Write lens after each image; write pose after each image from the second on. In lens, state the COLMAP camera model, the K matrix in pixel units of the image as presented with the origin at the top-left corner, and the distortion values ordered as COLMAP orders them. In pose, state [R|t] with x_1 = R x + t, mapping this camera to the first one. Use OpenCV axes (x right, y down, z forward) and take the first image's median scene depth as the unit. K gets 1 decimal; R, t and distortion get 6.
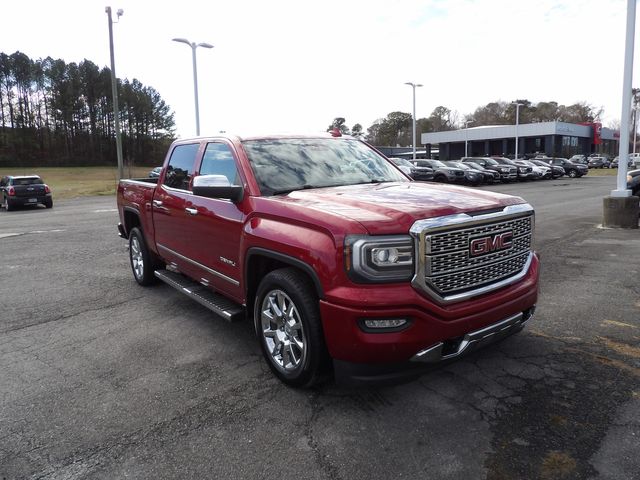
lens RADIAL K [[441.5, 0, 328.3], [0, 441.5, 253.0], [0, 0, 1]] dist [-0.003438, 0.001262]
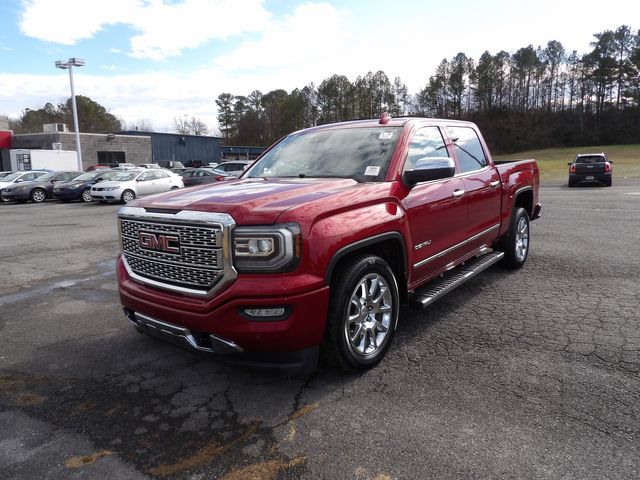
lens RADIAL K [[441.5, 0, 328.3], [0, 441.5, 253.0], [0, 0, 1]] dist [-0.003438, 0.001262]
pose [[0.276656, 0.215491, -0.936496, 0.162927], [-0.164810, 0.970734, 0.174682, -0.027194], [0.946731, 0.106017, 0.304074, 0.120207]]
